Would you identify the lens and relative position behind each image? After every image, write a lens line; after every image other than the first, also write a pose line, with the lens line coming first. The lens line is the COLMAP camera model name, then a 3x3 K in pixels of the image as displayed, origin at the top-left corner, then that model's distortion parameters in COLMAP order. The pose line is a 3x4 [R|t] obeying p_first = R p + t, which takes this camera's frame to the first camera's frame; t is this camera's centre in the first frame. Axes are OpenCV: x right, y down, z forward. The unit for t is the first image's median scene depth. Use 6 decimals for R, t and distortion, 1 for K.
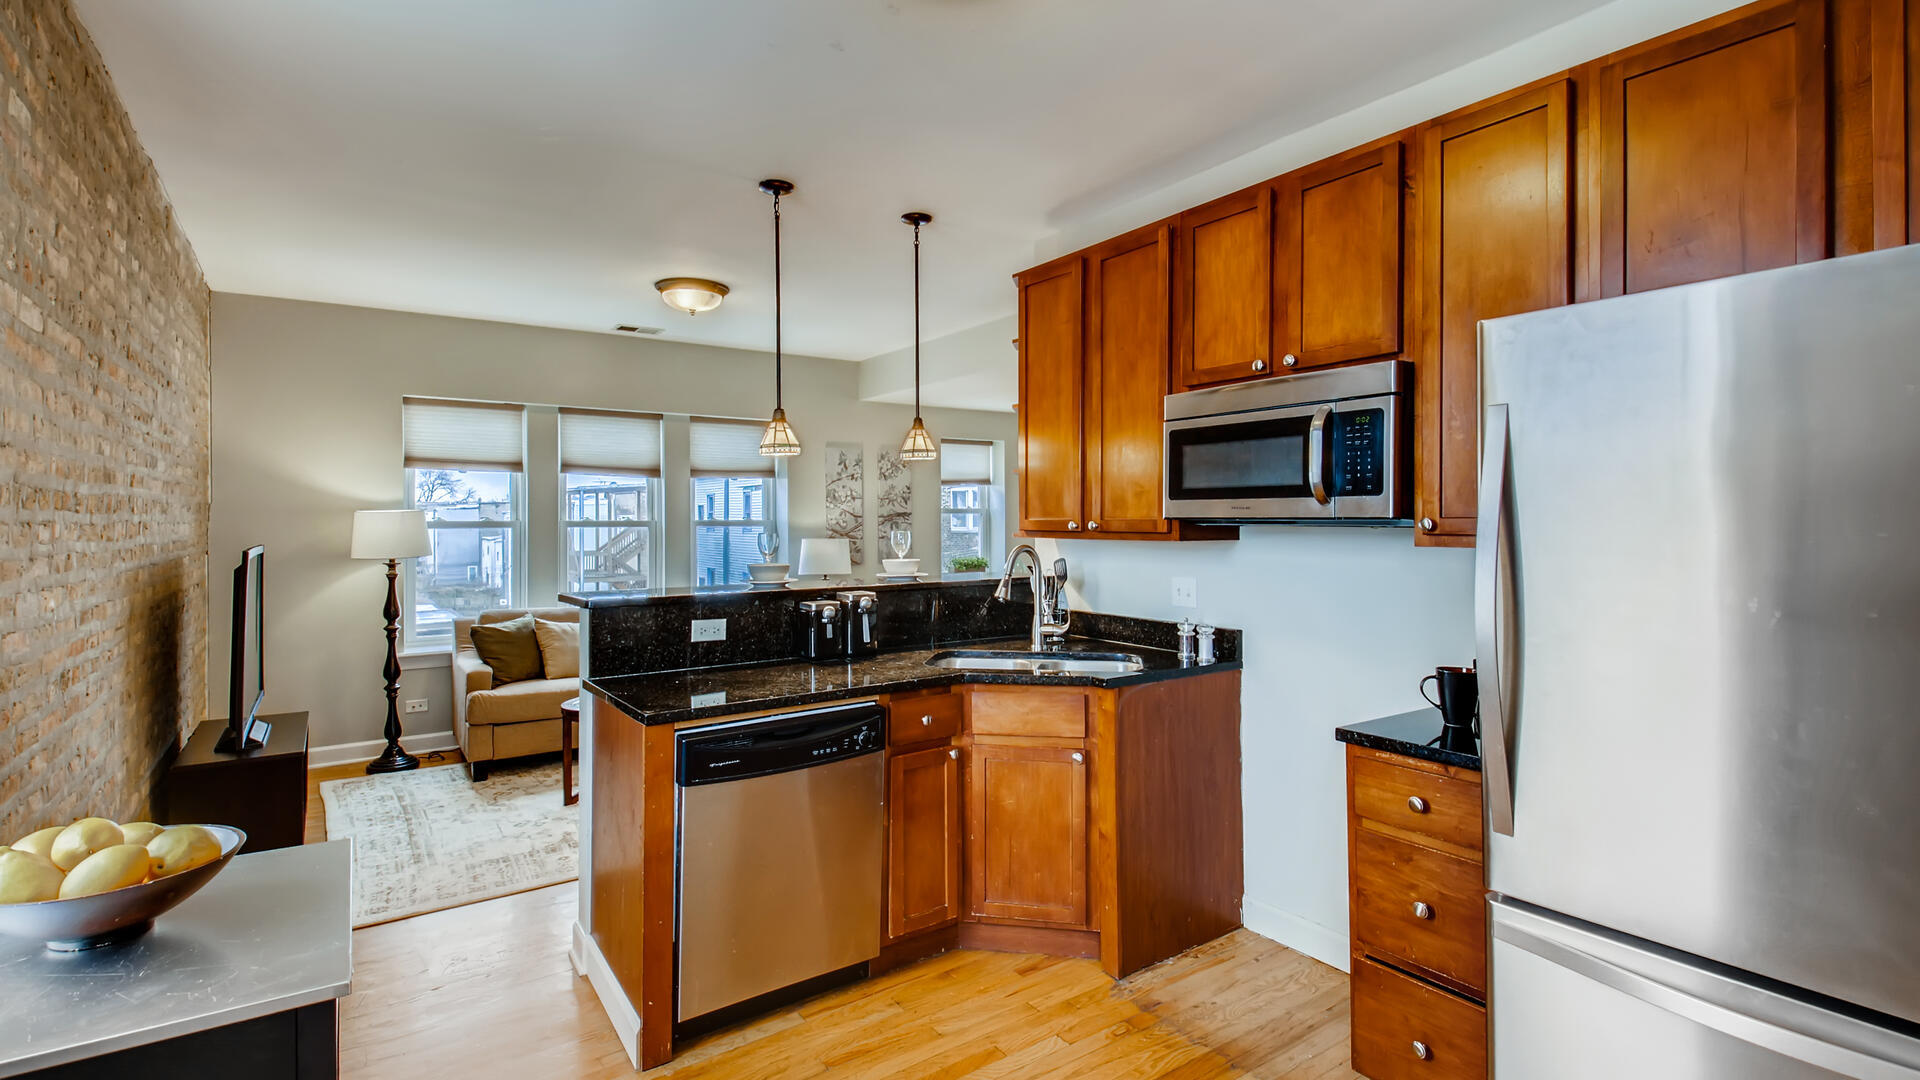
lens RADIAL K [[871.3, 0, 959.2], [0, 871.3, 528.9], [0, 0, 1]] dist [-0.000398, -0.000212]
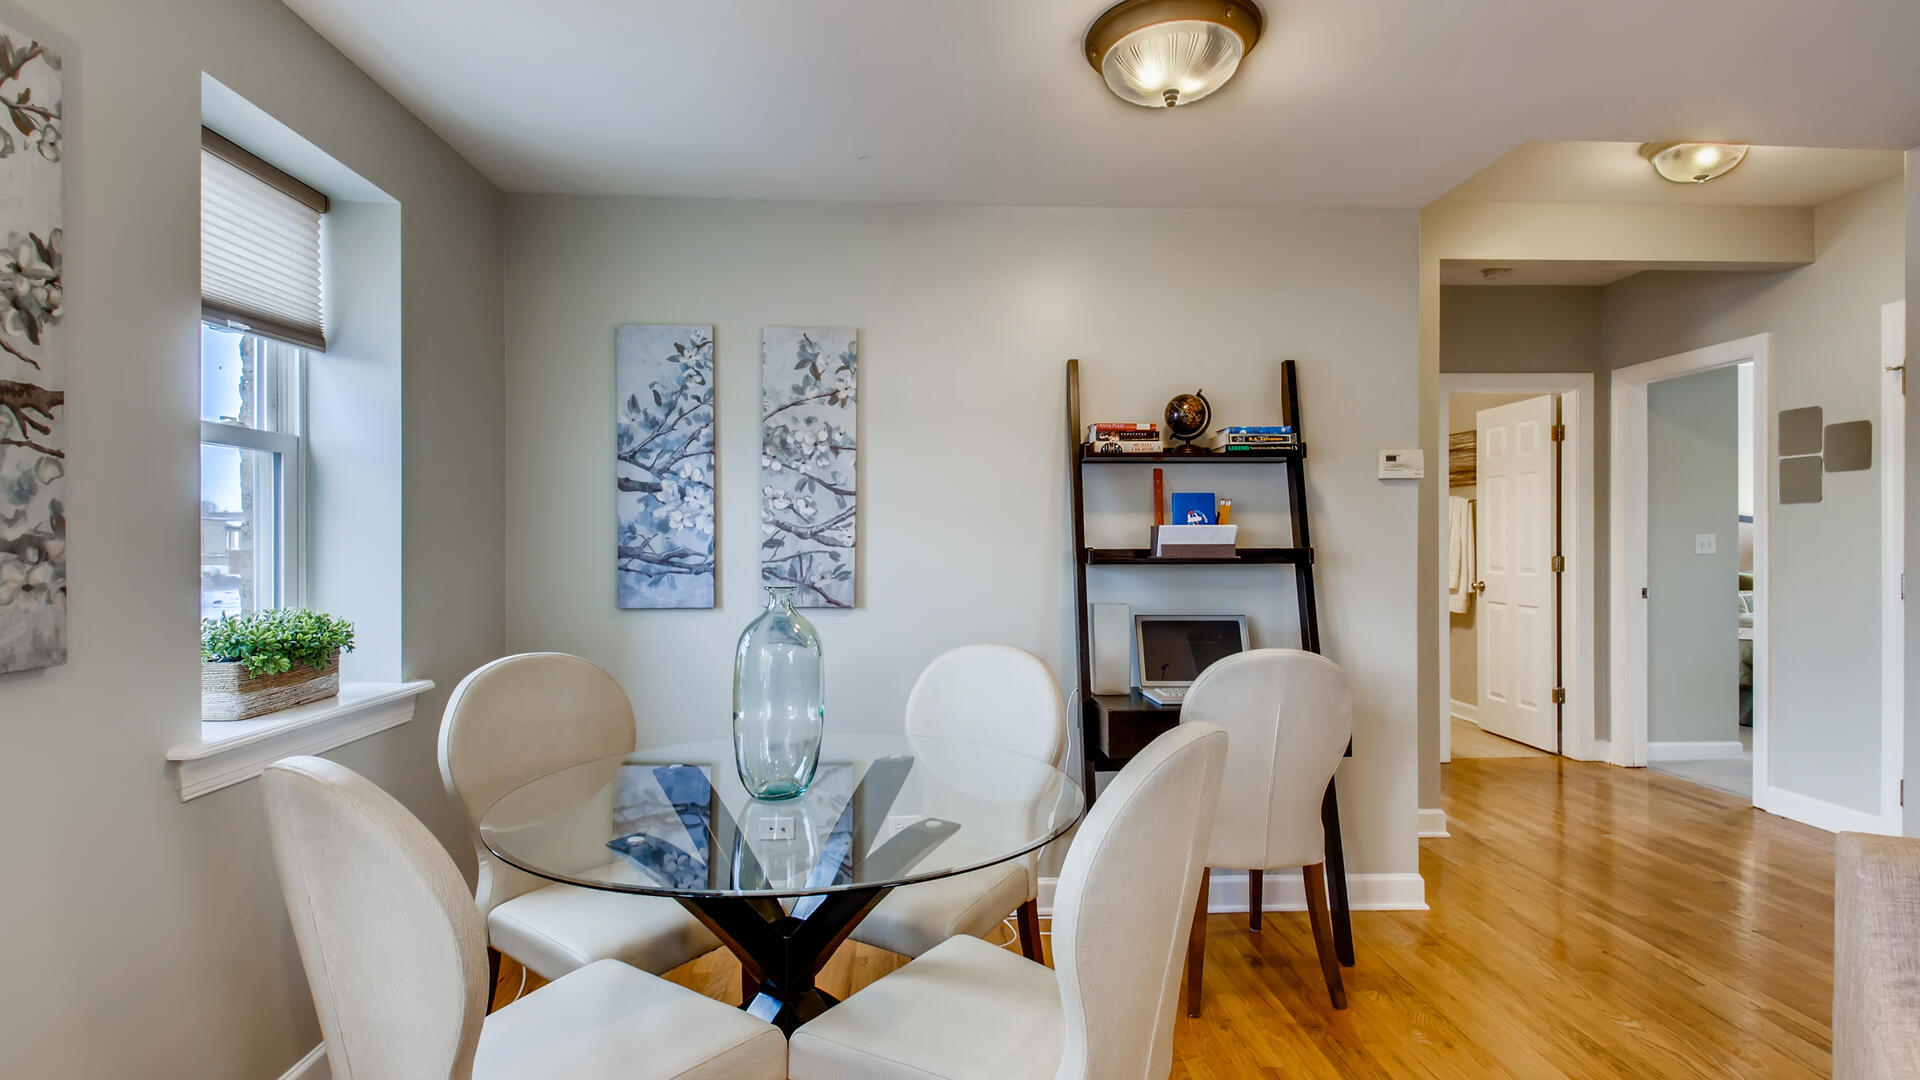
lens RADIAL K [[938.8, 0, 960.0], [0, 938.8, 540.0], [0, 0, 1]] dist [0.039535, -0.033201]
pose [[0.540048, 0.003189, 0.841628, -0.166938], [0.007123, 0.999940, -0.008359, 0.021328], [-0.841604, 0.010509, 0.539992, 1.020849]]
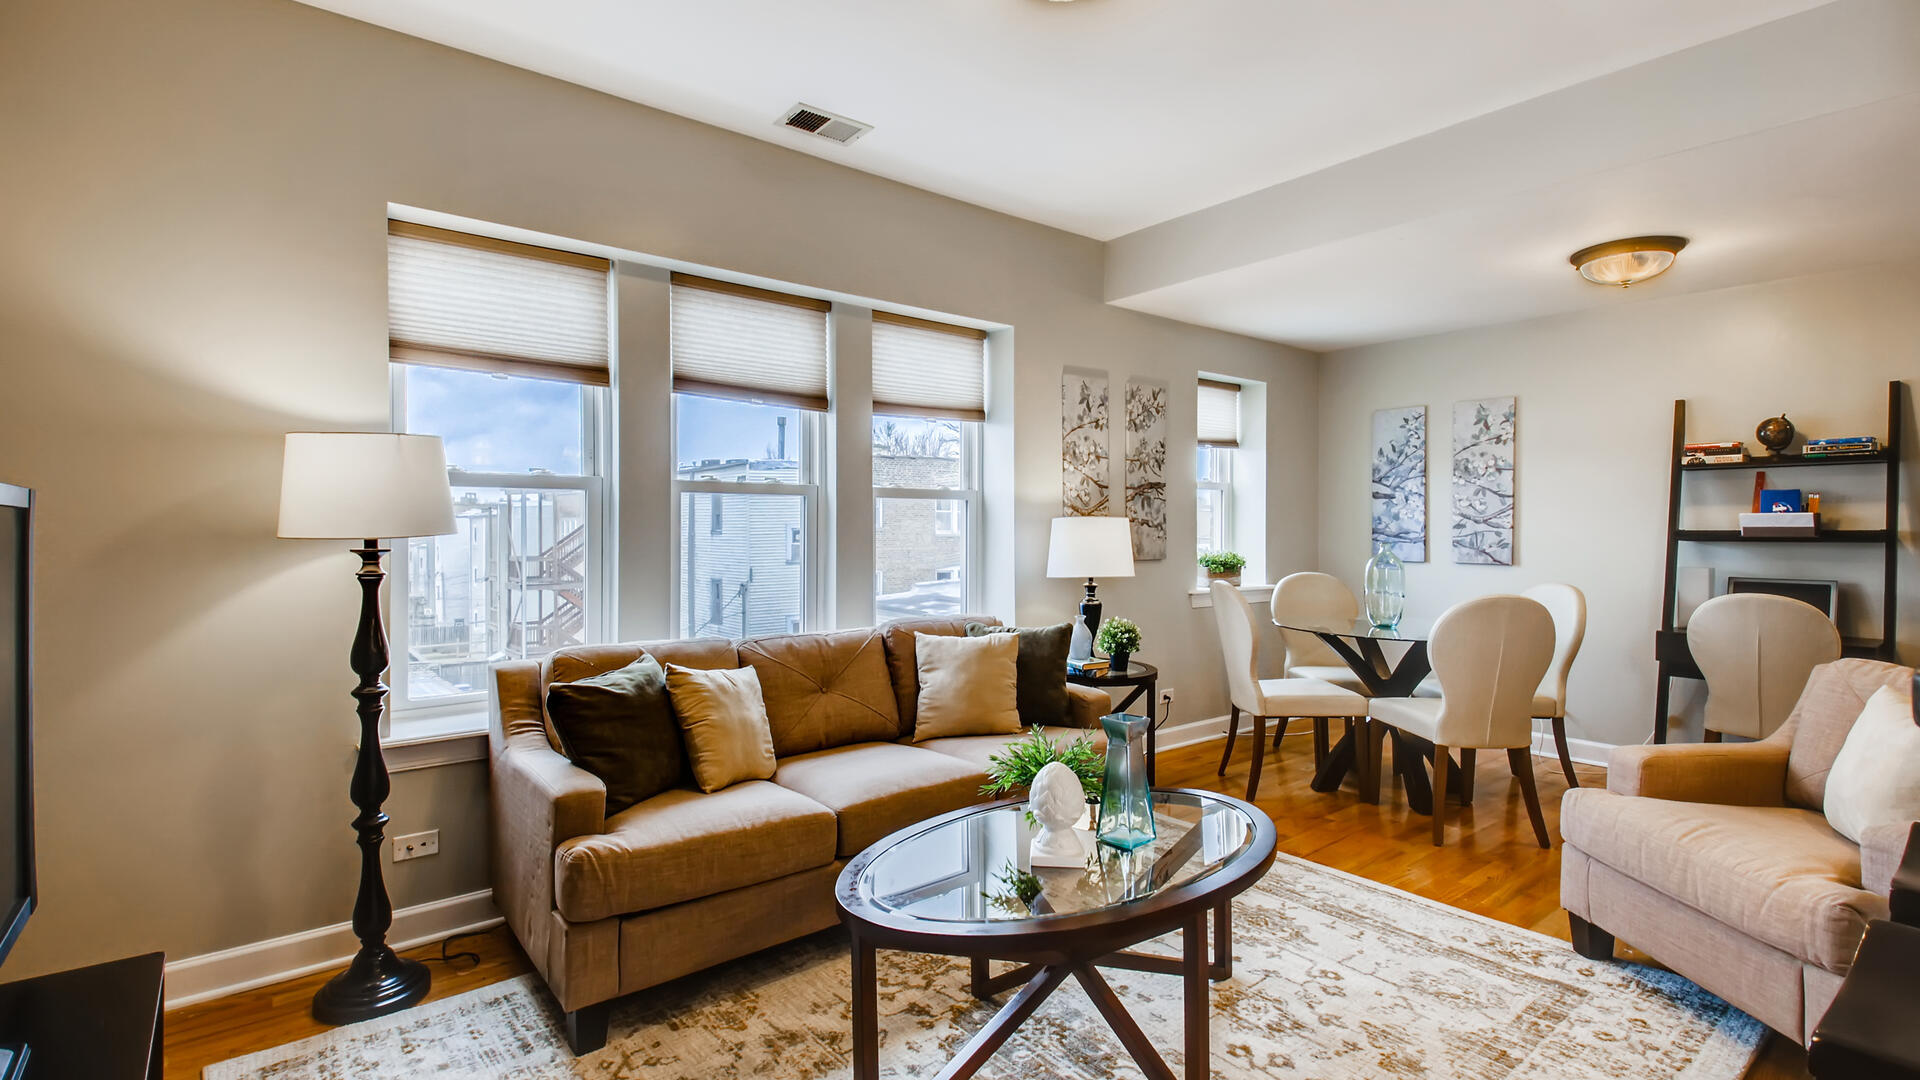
lens RADIAL K [[879.7, 0, 959.2], [0, 879.7, 531.9], [0, 0, 1]] dist [0.001508, 0.000021]
pose [[0.998095, 0.002456, 0.061654, -0.348127], [-0.002221, 0.999990, -0.003889, 0.029141], [-0.061663, 0.003745, 0.998090, 0.486071]]
